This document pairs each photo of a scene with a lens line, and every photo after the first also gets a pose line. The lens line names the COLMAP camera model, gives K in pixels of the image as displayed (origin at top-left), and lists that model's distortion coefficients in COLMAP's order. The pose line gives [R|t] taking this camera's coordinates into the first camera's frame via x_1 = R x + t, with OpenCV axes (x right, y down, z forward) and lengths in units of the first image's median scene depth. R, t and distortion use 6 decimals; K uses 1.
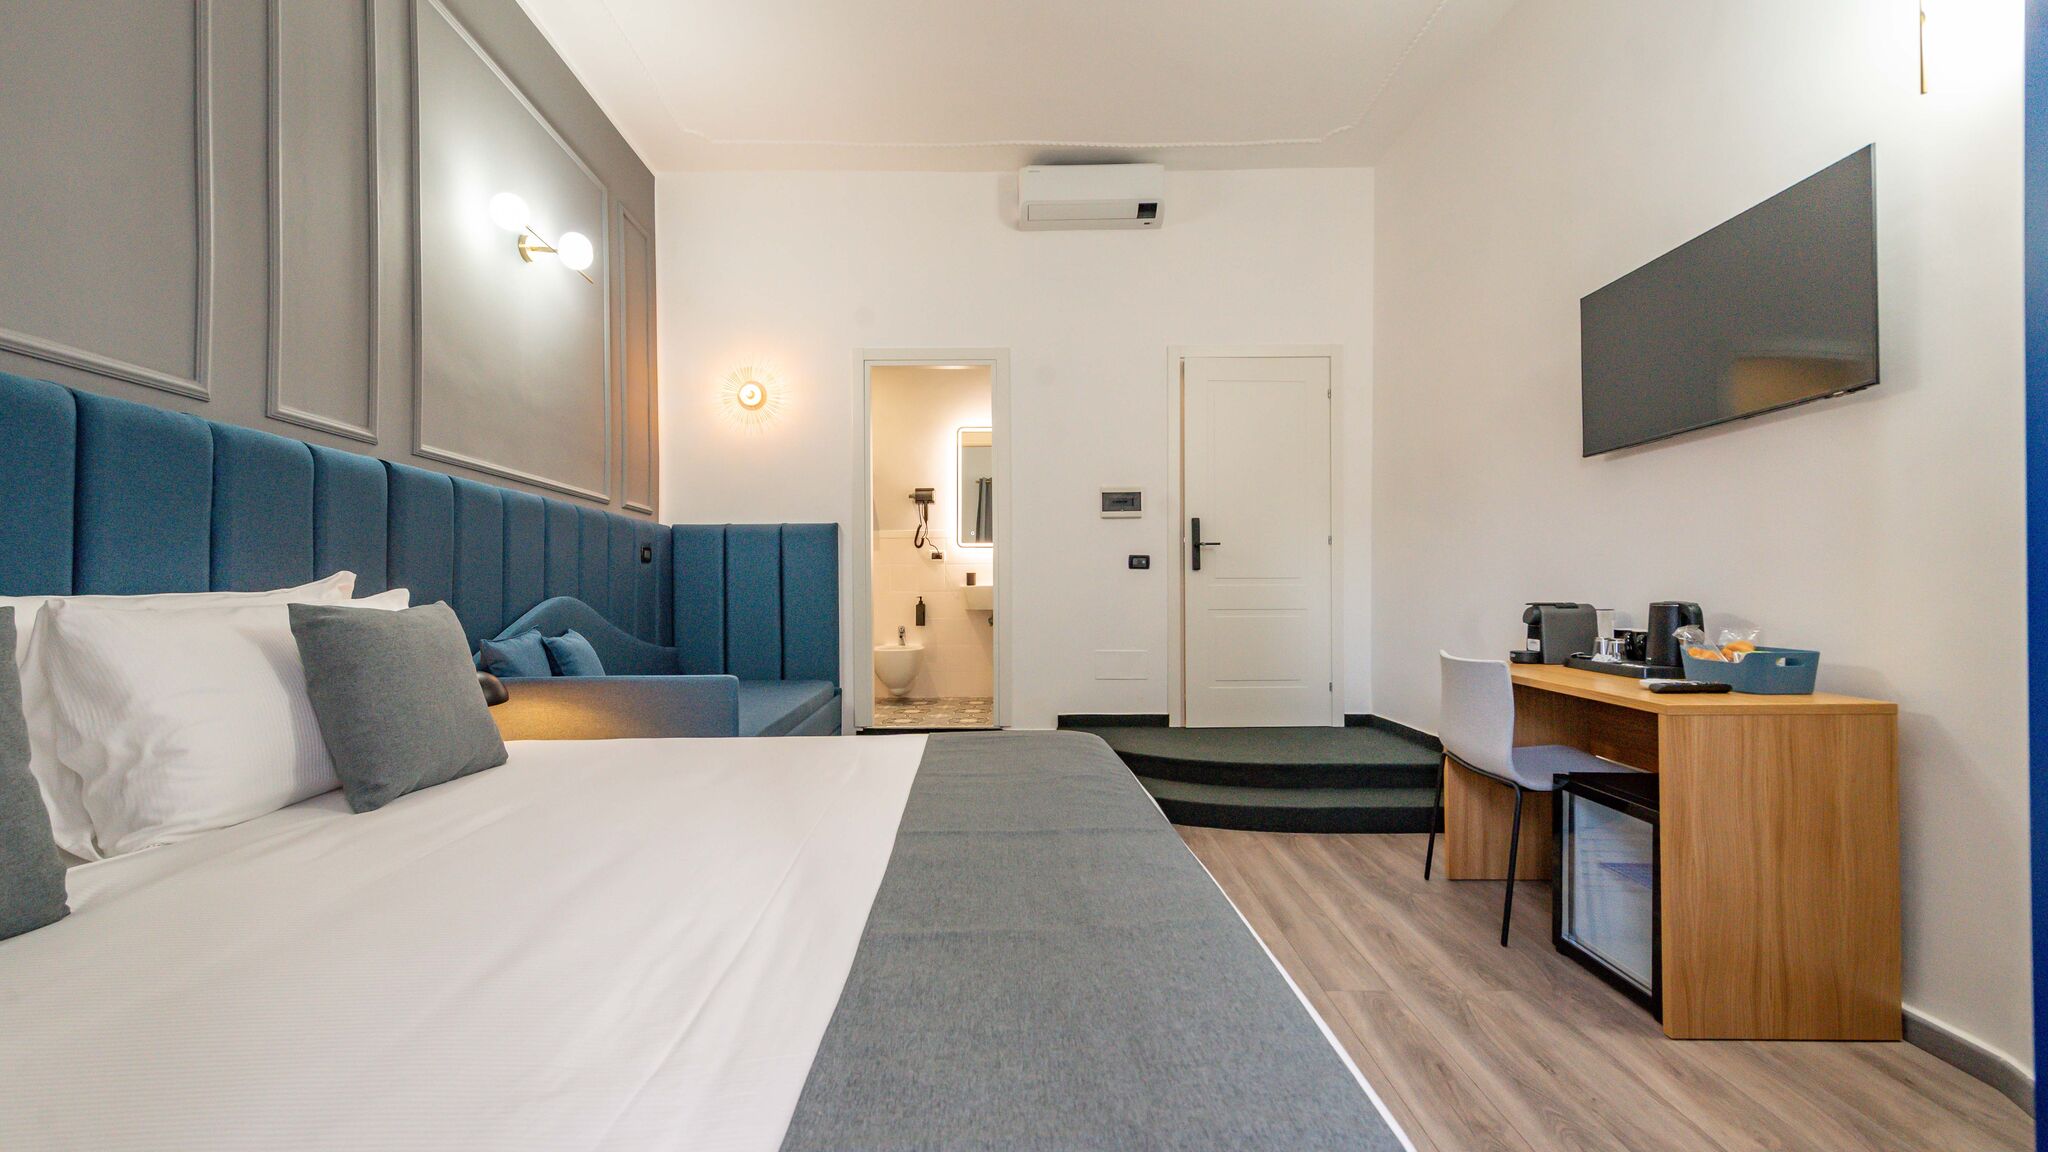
lens RADIAL K [[800.8, 0, 1015.7], [0, 800.8, 586.2], [0, 0, 1]] dist [0.010965, -0.000105]
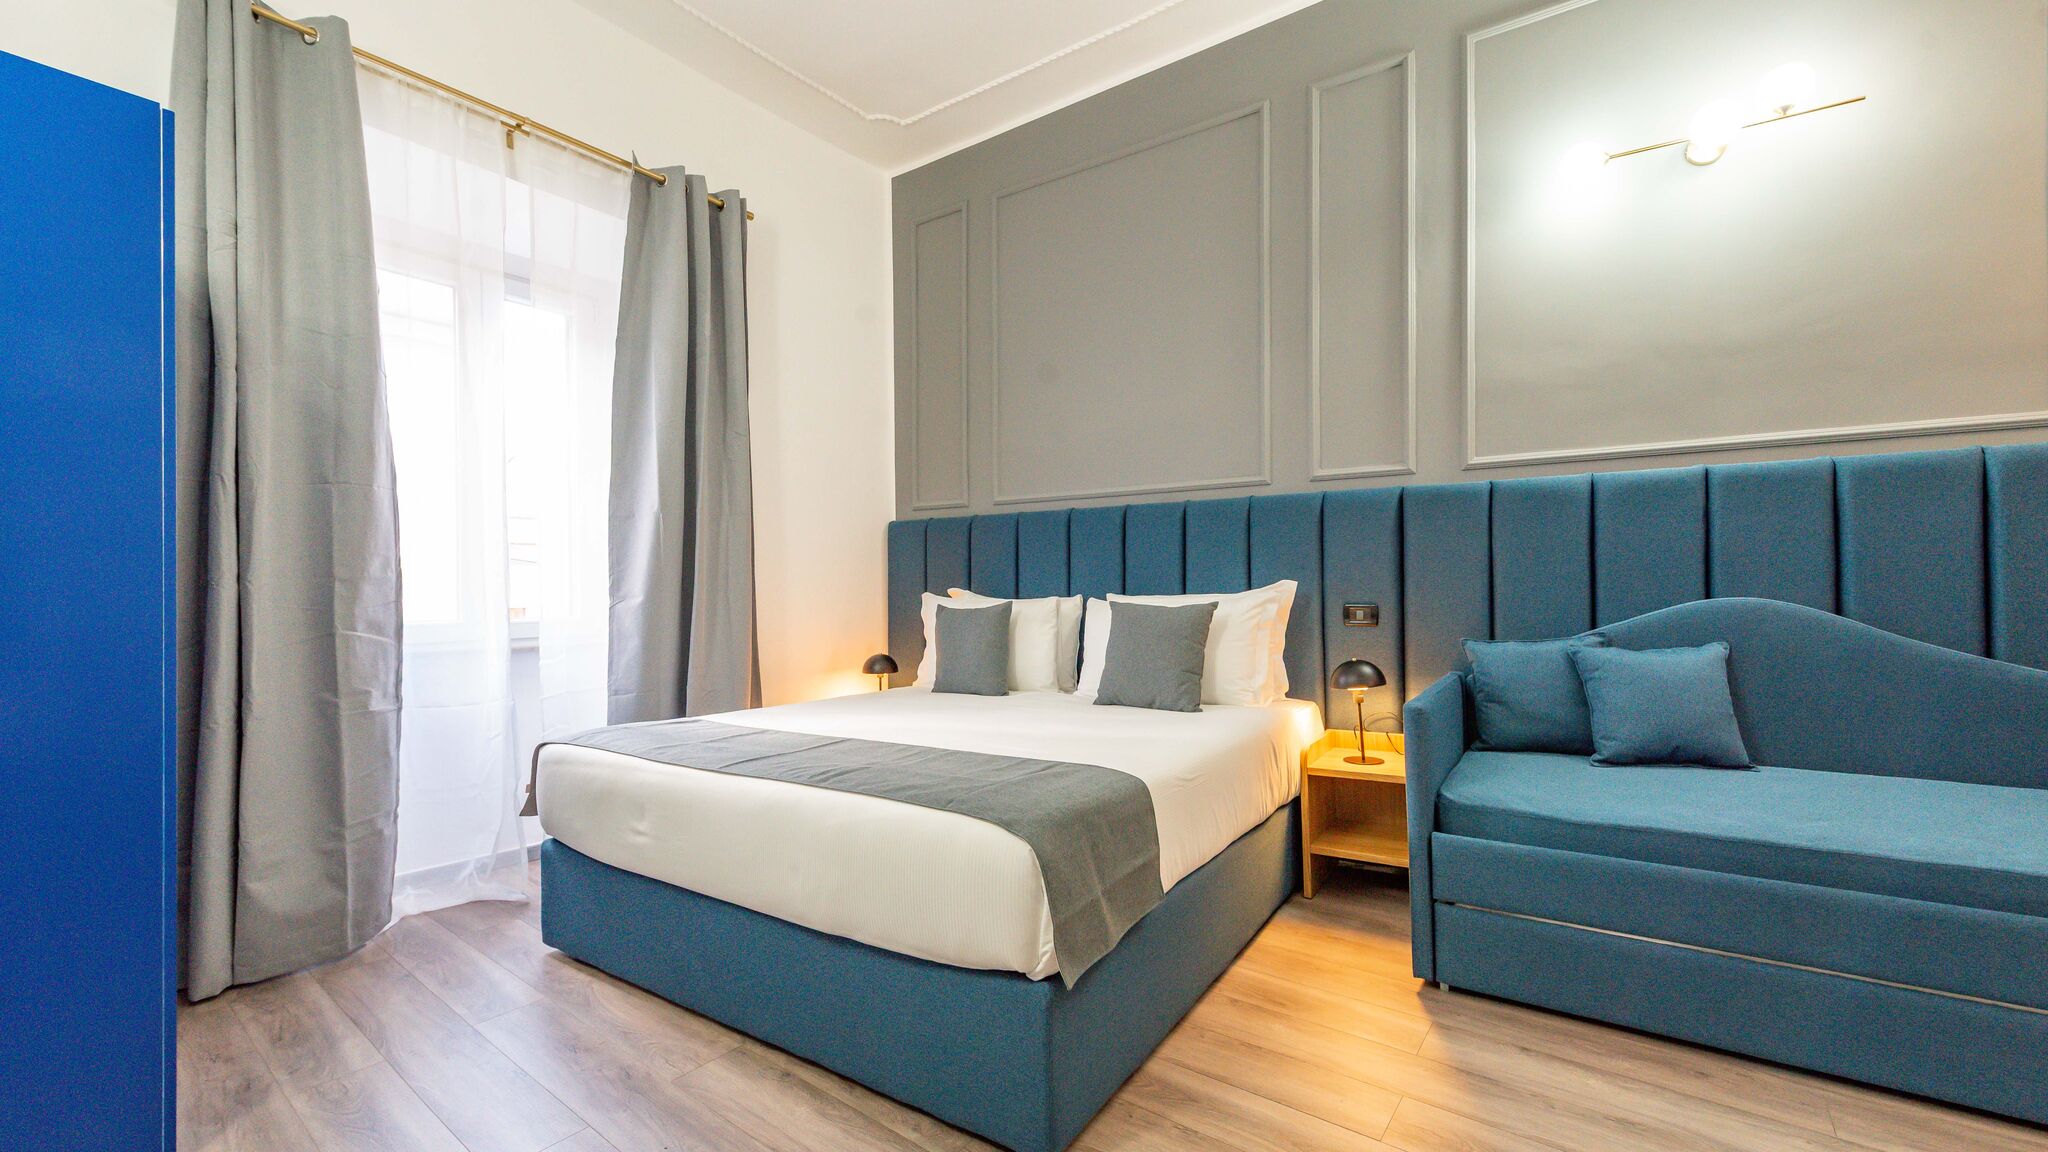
lens RADIAL K [[817.6, 0, 1036.1], [0, 817.6, 585.0], [0, 0, 1]] dist [0.001951, 0.000110]
pose [[-0.595049, 0.011055, -0.803613, 0.383953], [0.019661, 0.999806, -0.000805, -0.009485], [0.803449, -0.016279, -0.595152, 0.867845]]
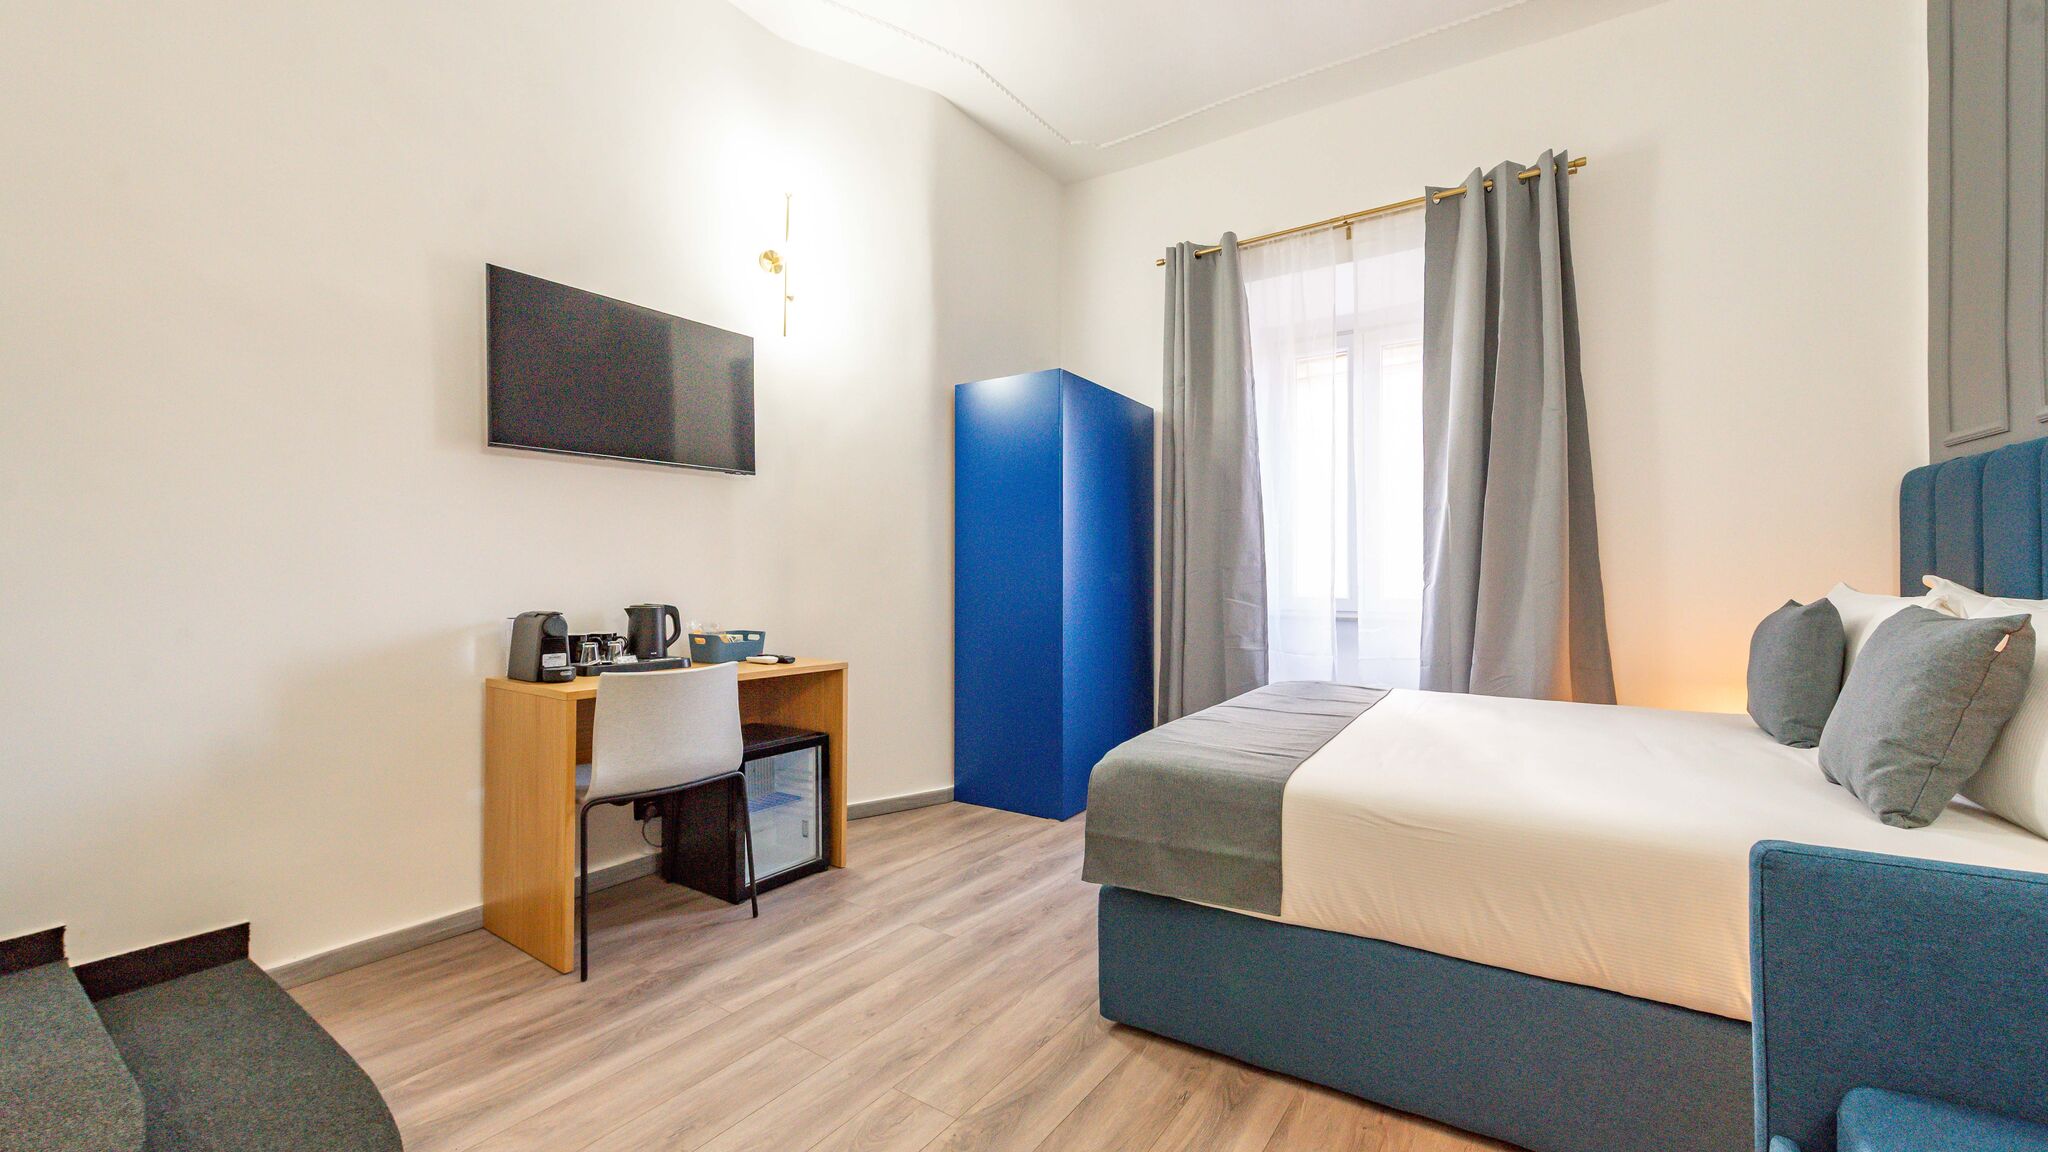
lens RADIAL K [[810.0, 0, 997.9], [0, 810.0, 574.2], [0, 0, 1]] dist [-0.000231, -0.000045]
pose [[-0.818682, 0.011937, 0.574123, -0.200376], [0.007302, 0.999919, -0.010378, -0.007383], [-0.574200, -0.004304, -0.818703, 1.104300]]
